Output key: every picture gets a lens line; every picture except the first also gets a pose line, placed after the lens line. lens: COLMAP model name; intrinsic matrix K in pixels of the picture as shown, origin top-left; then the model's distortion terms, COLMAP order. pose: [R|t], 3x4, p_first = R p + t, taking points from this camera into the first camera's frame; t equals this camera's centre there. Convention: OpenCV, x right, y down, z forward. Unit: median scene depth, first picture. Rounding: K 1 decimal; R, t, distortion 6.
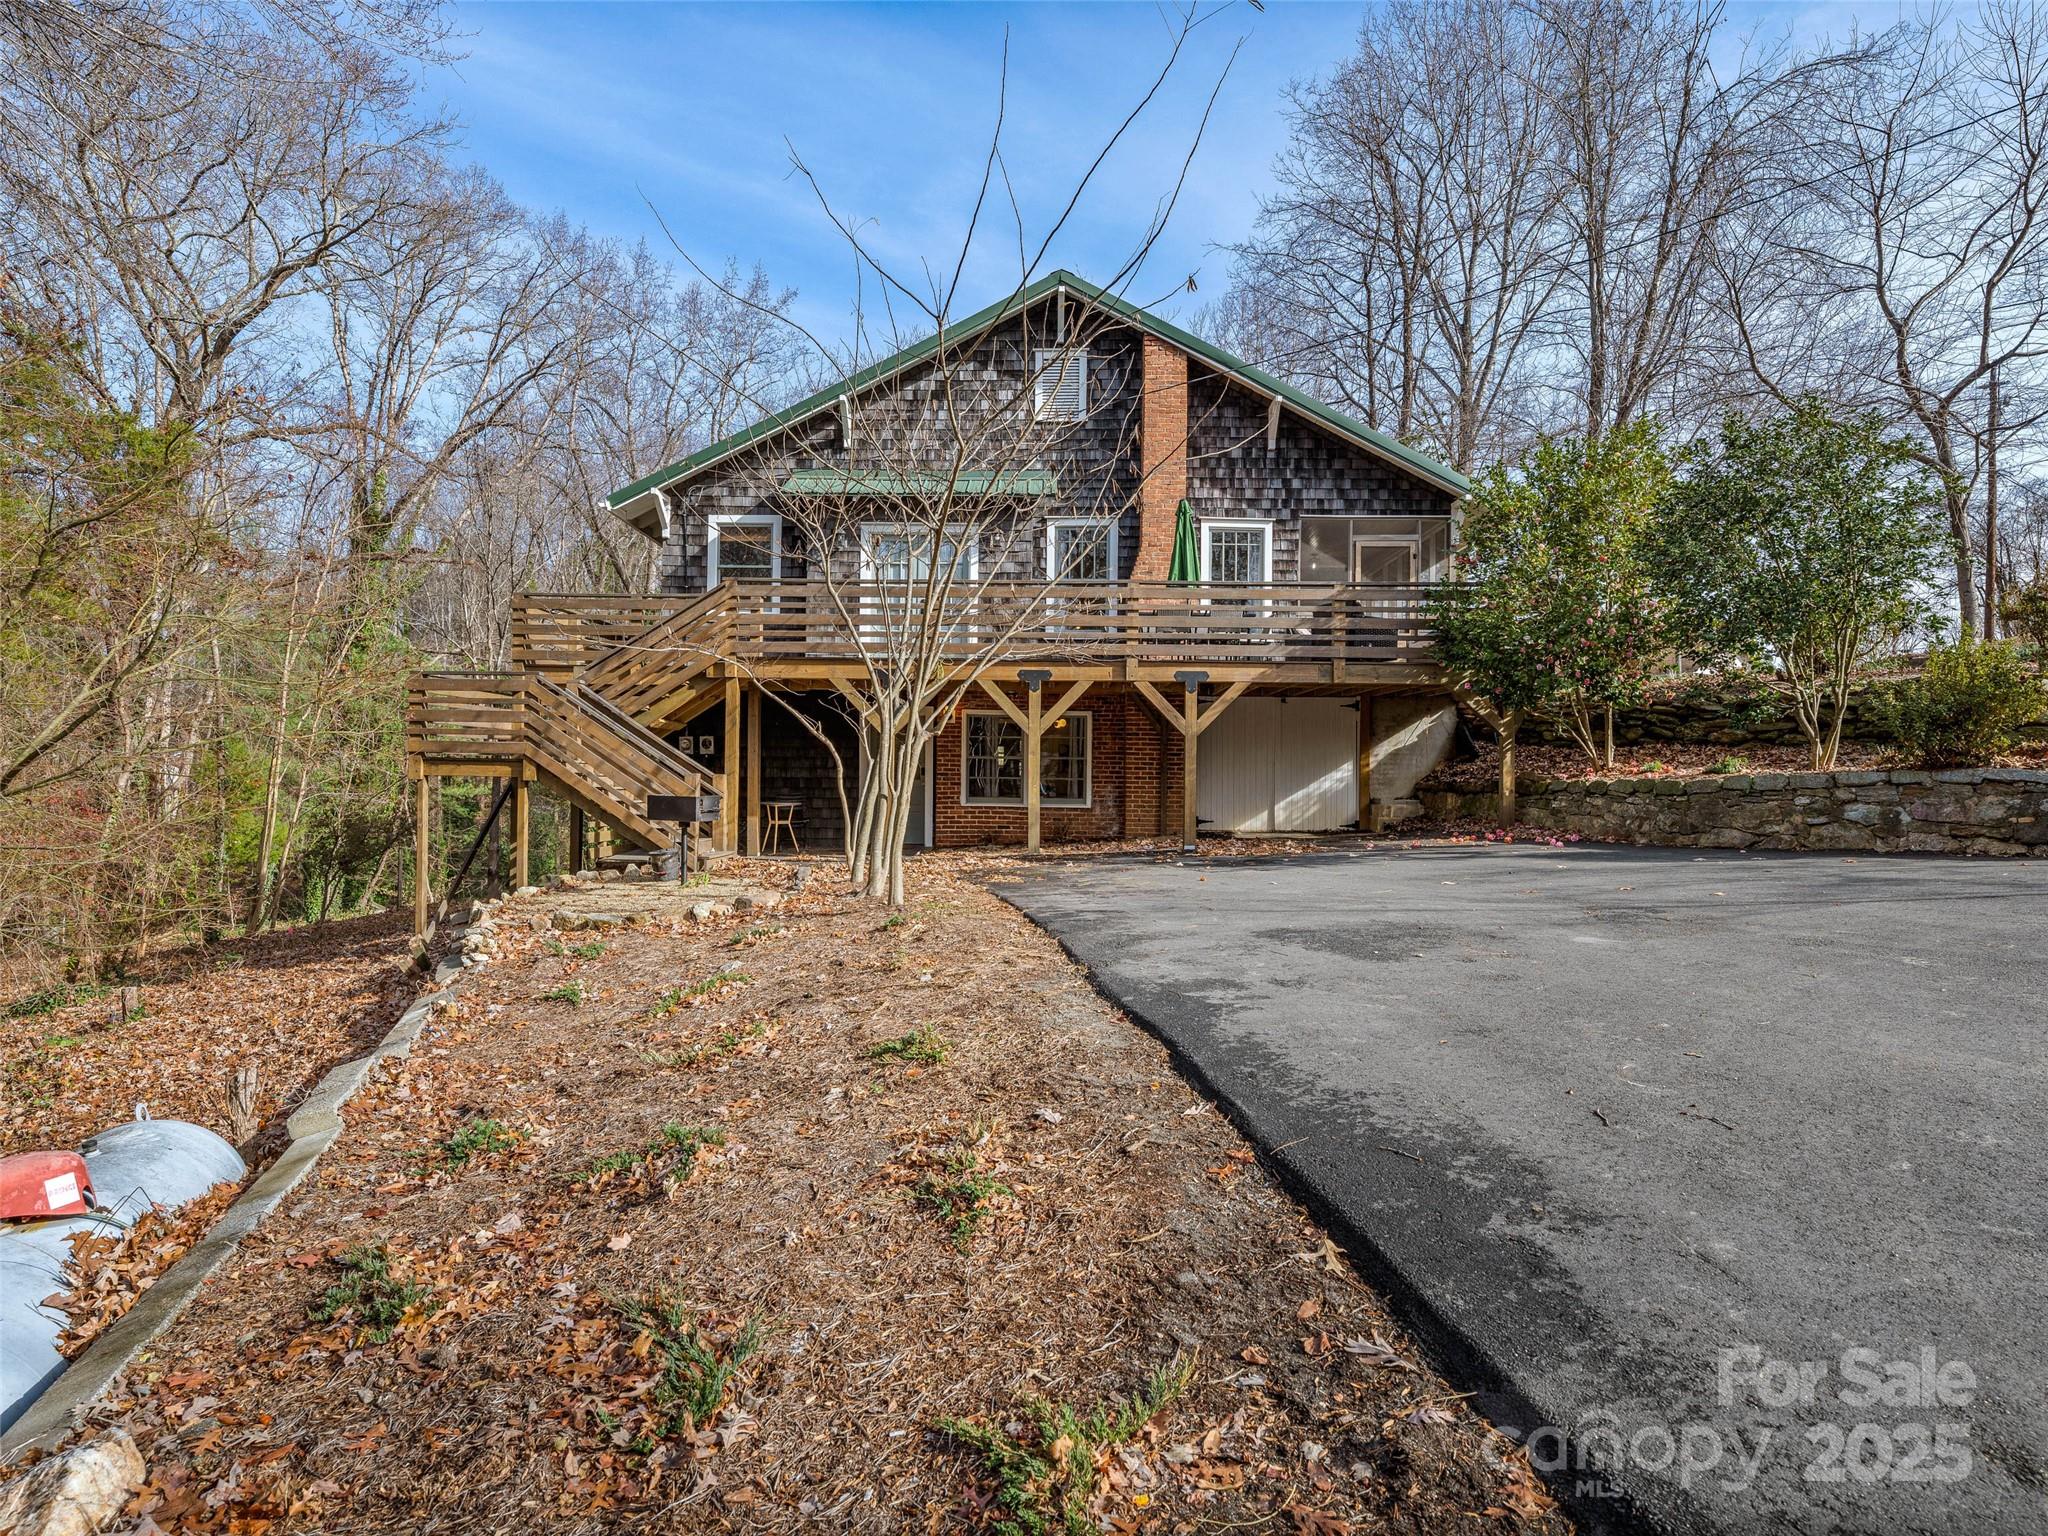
lens RADIAL K [[1083.1, 0, 1027.4], [0, 1083.1, 766.0], [0, 0, 1]] dist [0.001045, -0.000346]
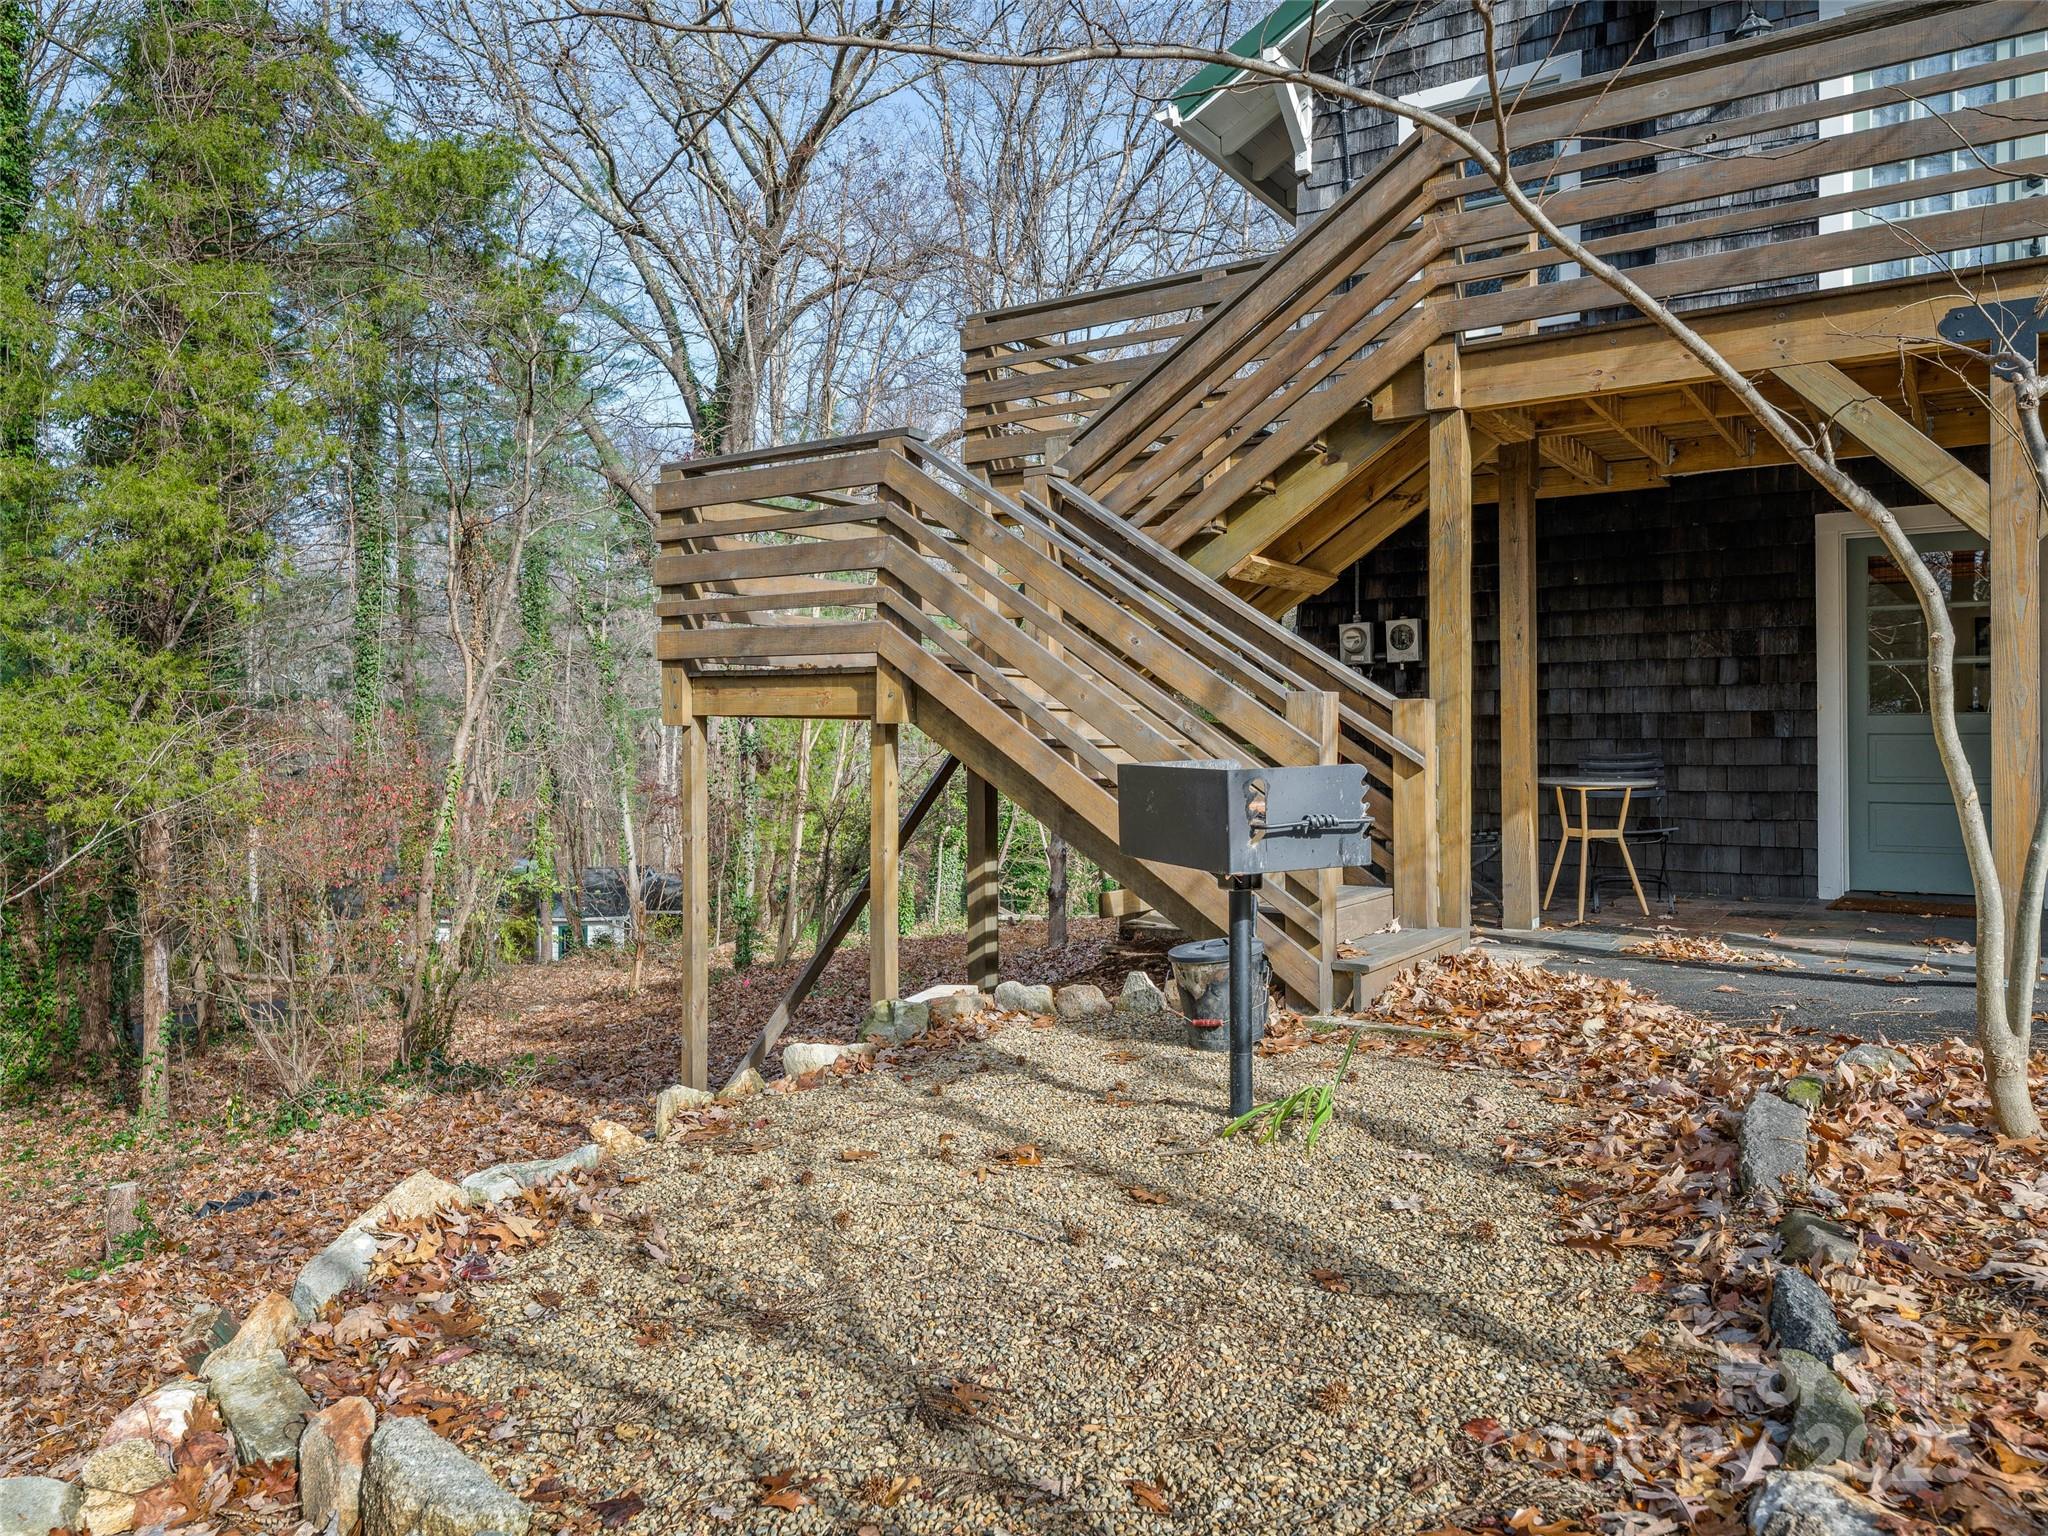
lens RADIAL K [[1260.8, 0, 1026.8], [0, 1260.8, 747.1], [0, 0, 1]] dist [-0.006399, -0.000858]
pose [[0.813567, -0.007593, -0.581421, -0.143510], [0.018584, 0.999743, 0.012949, 0.014263], [0.581174, -0.021340, 0.813500, 0.567836]]
